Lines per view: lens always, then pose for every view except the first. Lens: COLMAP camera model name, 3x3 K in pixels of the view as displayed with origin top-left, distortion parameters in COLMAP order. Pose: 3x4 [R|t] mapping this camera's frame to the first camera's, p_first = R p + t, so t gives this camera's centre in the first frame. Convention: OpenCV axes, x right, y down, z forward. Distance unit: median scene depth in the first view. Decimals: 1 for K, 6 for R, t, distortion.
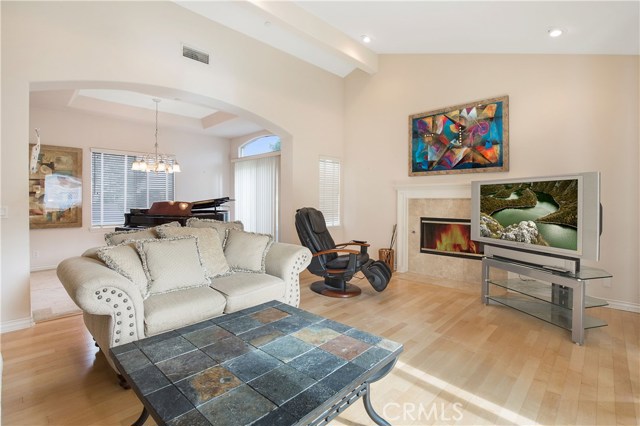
lens RADIAL K [[308.4, 0, 320.6], [0, 308.4, 204.2], [0, 0, 1]] dist [-0.029679, 0.004724]
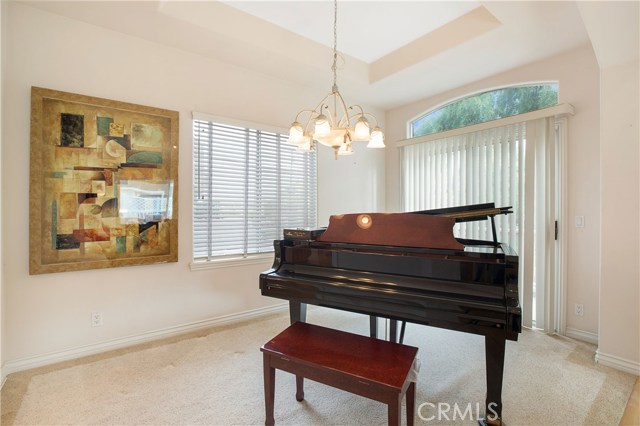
lens RADIAL K [[308.4, 0, 316.8], [0, 308.4, 211.4], [0, 0, 1]] dist [-0.029679, 0.004724]
pose [[0.990762, -0.003360, -0.135573, -0.518553], [0.002145, 0.999956, -0.009103, -0.006811], [0.135598, 0.008728, 0.990726, 0.553664]]
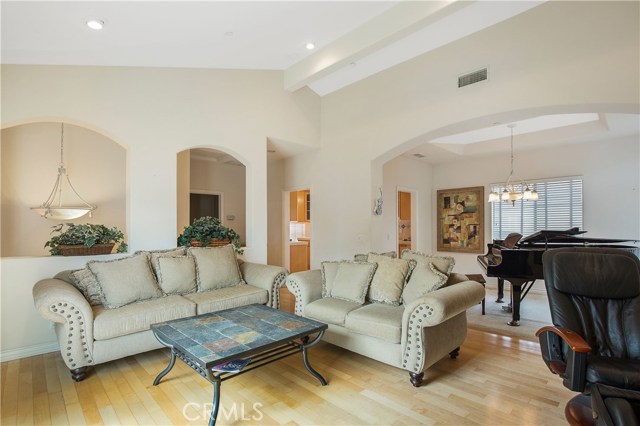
lens RADIAL K [[308.4, 0, 321.3], [0, 308.4, 228.6], [0, 0, 1]] dist [-0.029679, 0.004724]
pose [[-0.045361, -0.002282, -0.998968, 0.443712], [-0.006673, 0.999976, -0.001981, -0.015436], [0.998948, 0.006576, -0.045375, 0.469319]]
